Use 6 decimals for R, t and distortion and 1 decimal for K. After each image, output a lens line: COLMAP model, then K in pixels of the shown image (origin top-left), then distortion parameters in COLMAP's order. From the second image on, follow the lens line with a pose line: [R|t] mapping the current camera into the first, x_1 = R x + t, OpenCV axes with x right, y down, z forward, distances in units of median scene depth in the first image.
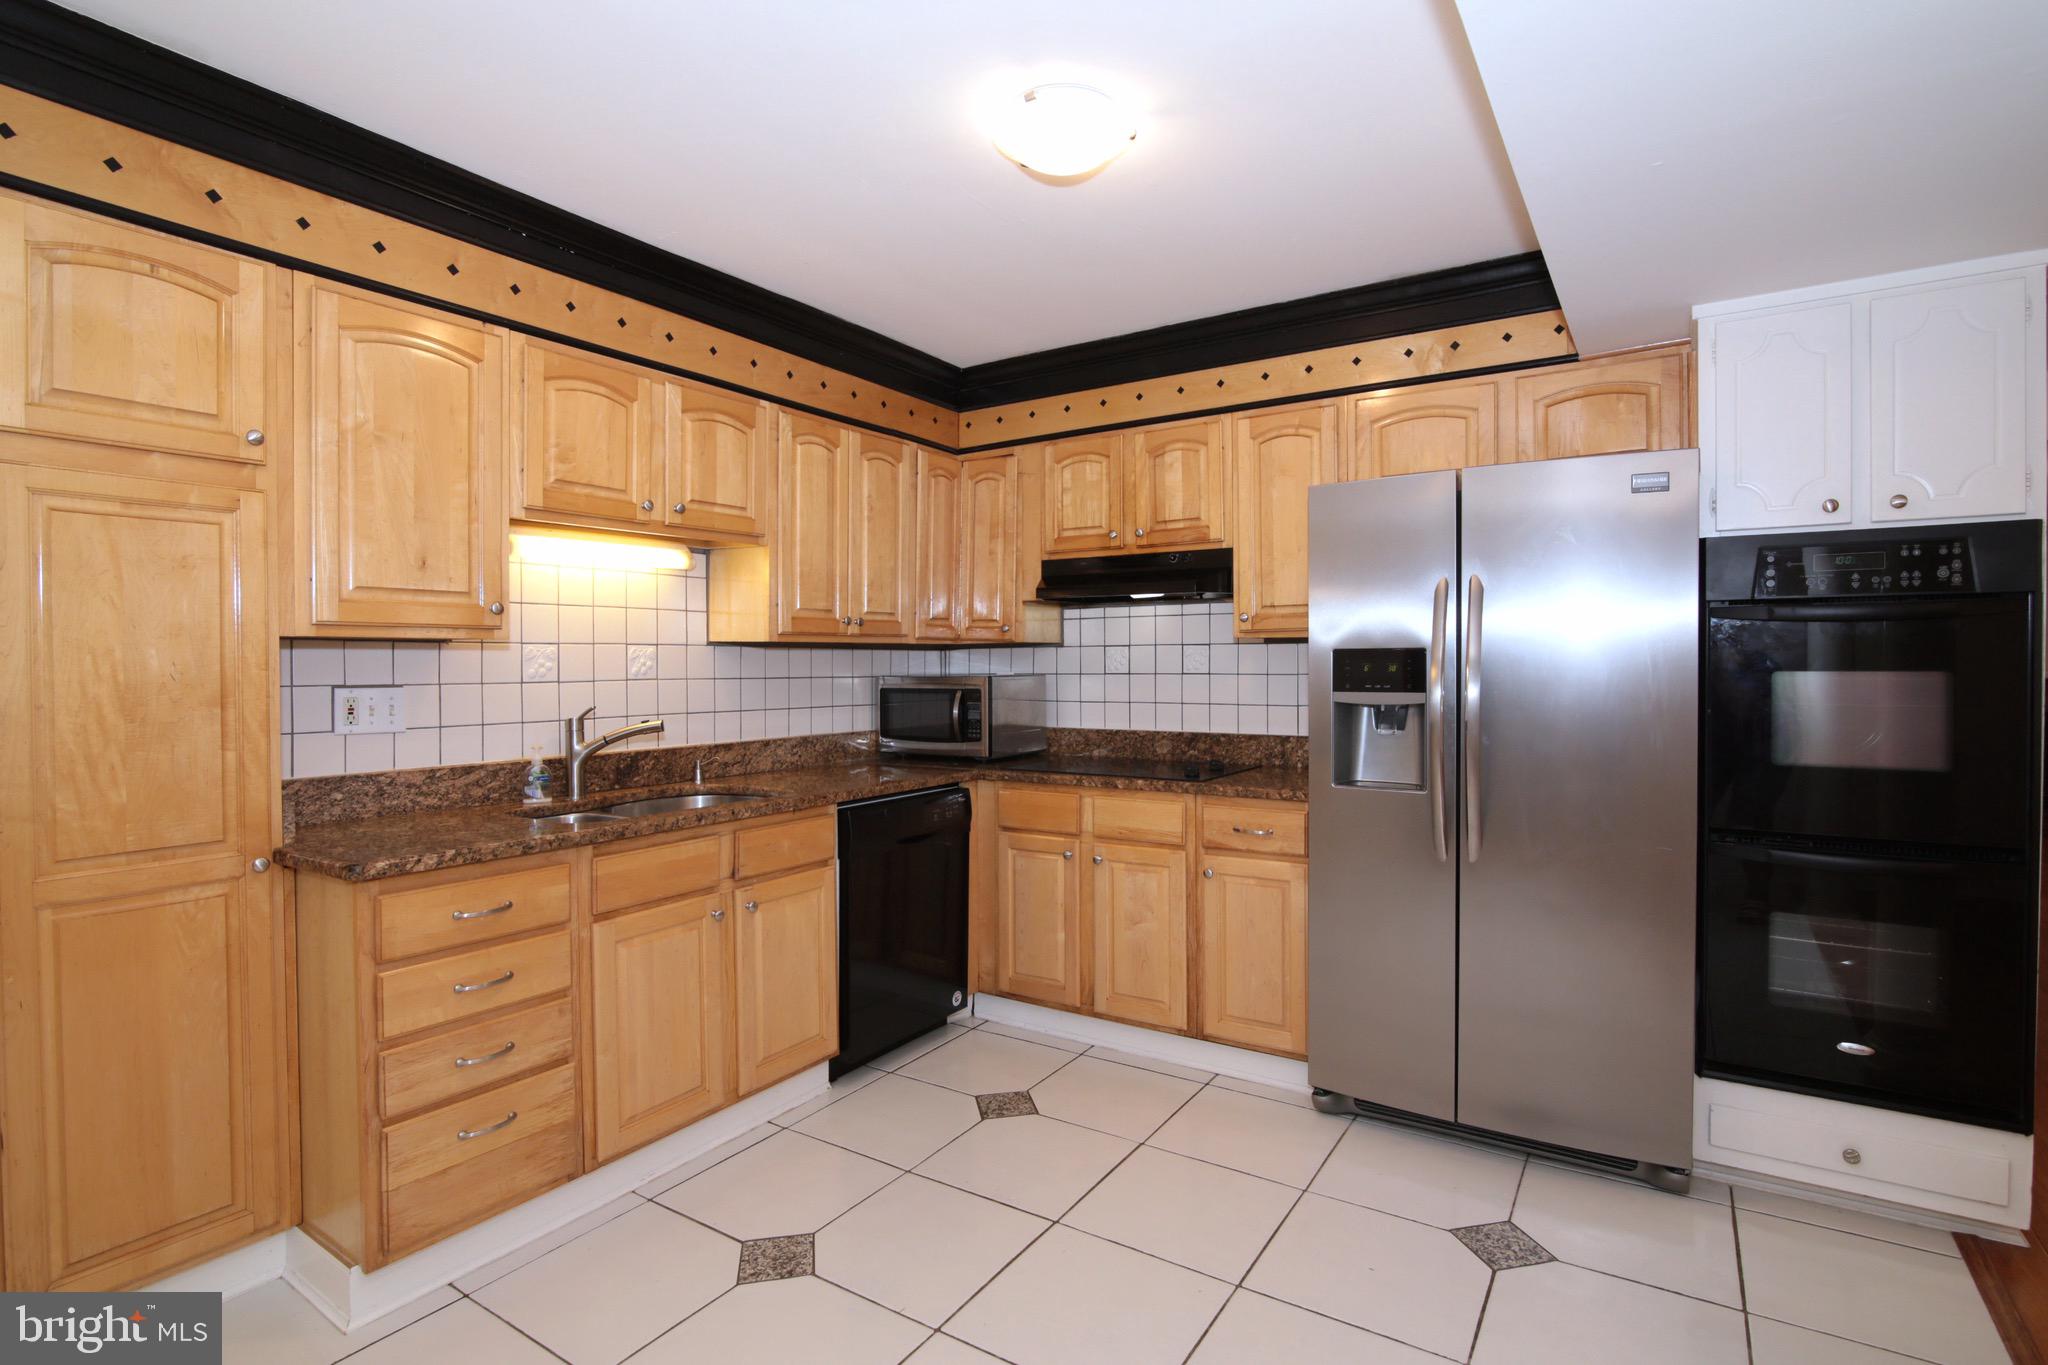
lens RADIAL K [[961.6, 0, 1027.7], [0, 961.6, 659.4], [0, 0, 1]] dist [-0.002405, -0.001047]
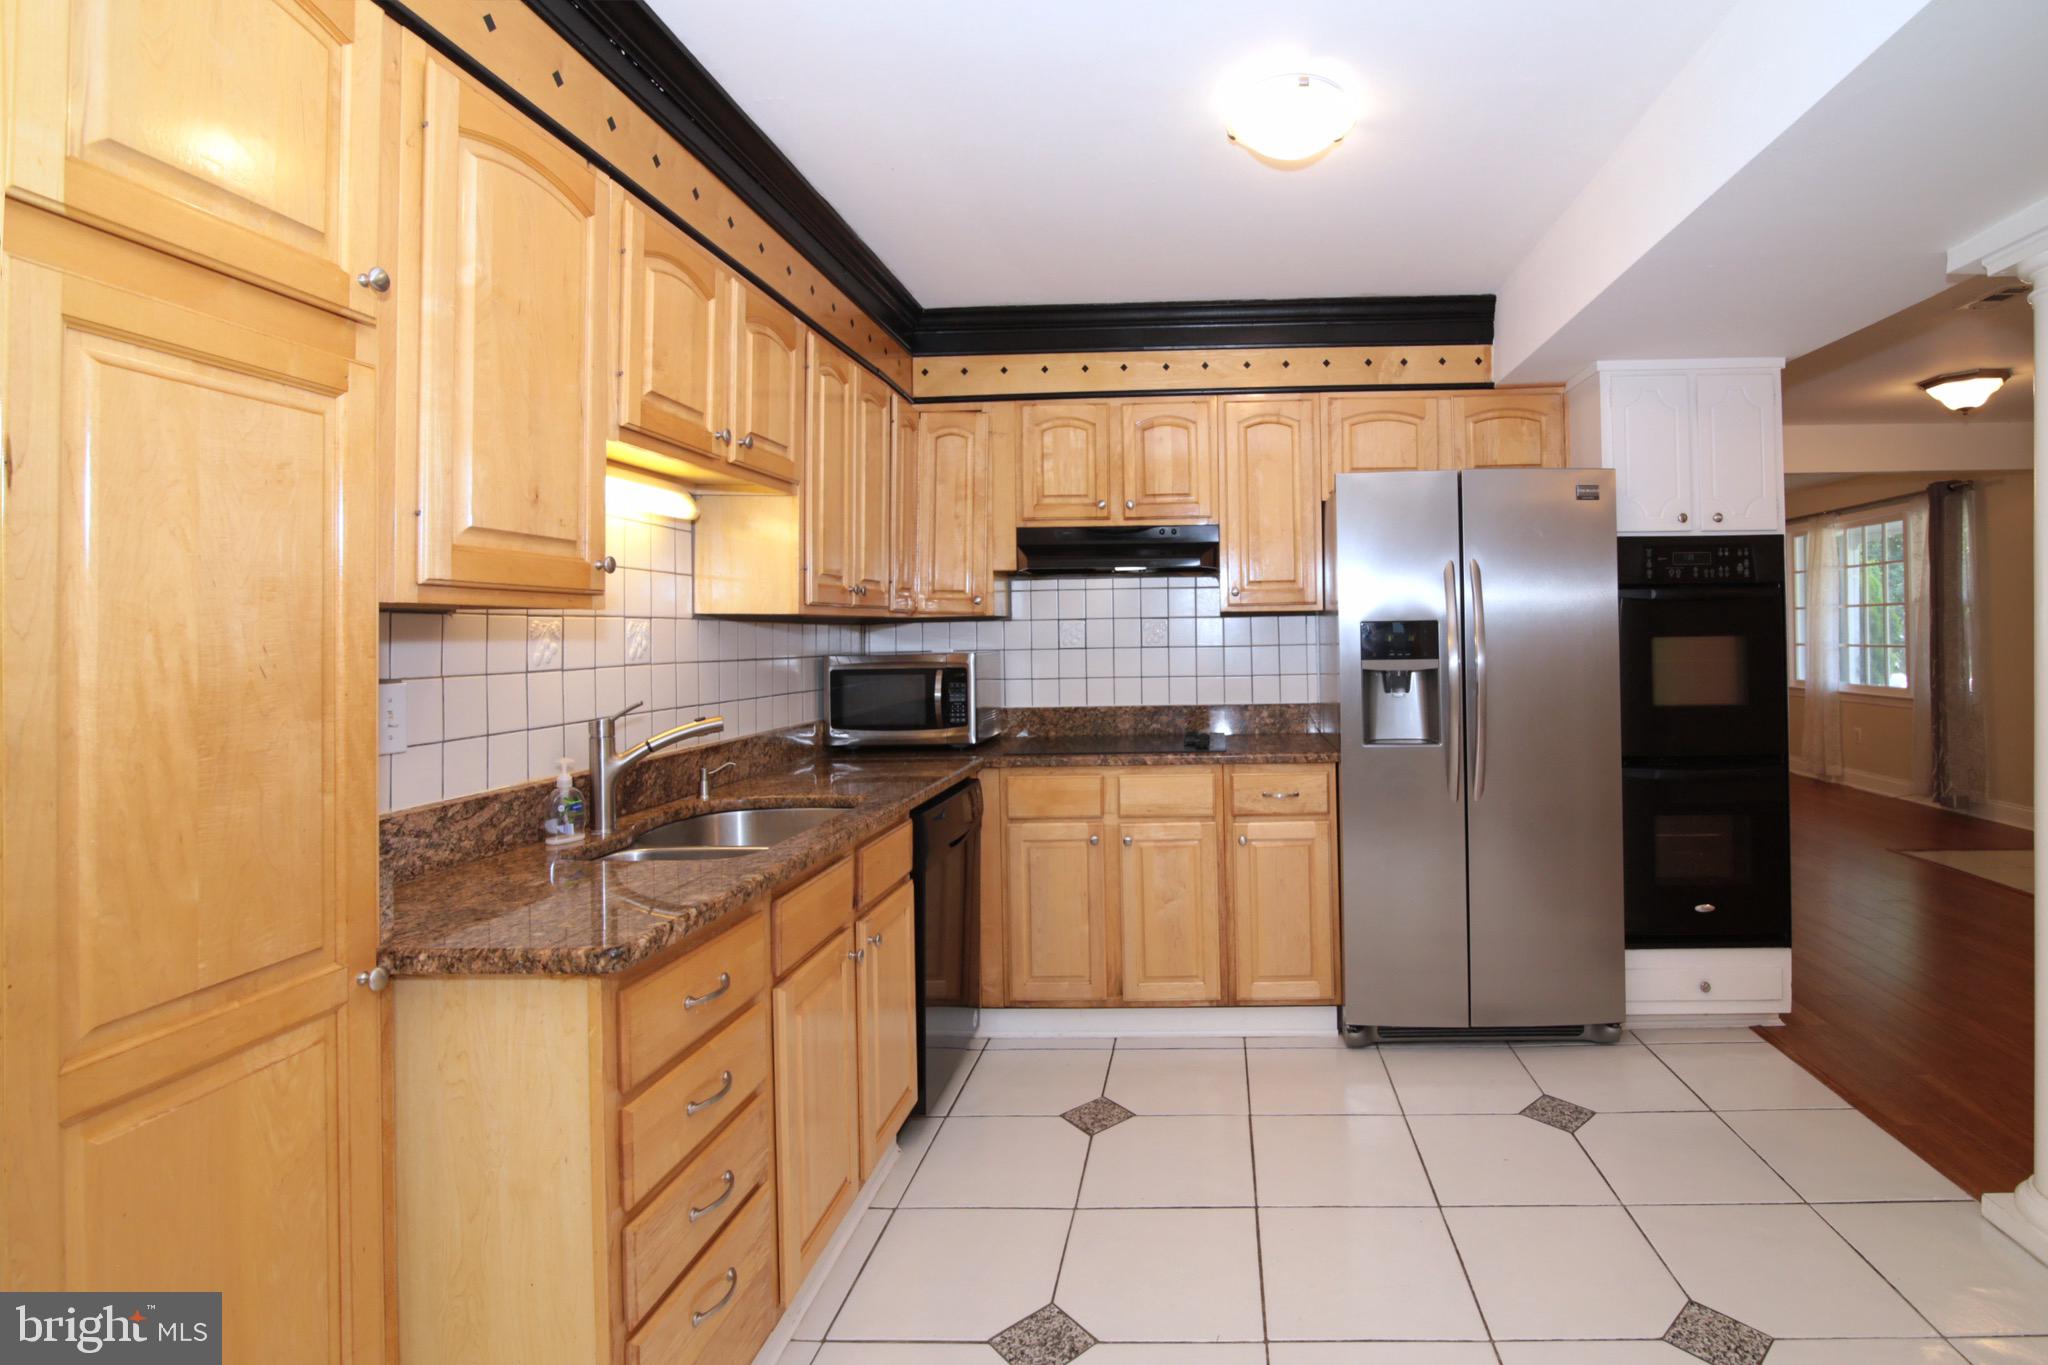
lens RADIAL K [[999.7, 0, 1171.2], [0, 999.7, 601.0], [0, 0, 1]] dist [-0.002938, -0.000176]
pose [[0.853980, 0.008744, 0.520232, -0.435181], [0.008757, 0.999476, -0.031174, -0.000492], [-0.520232, 0.031178, 0.853456, 0.119637]]
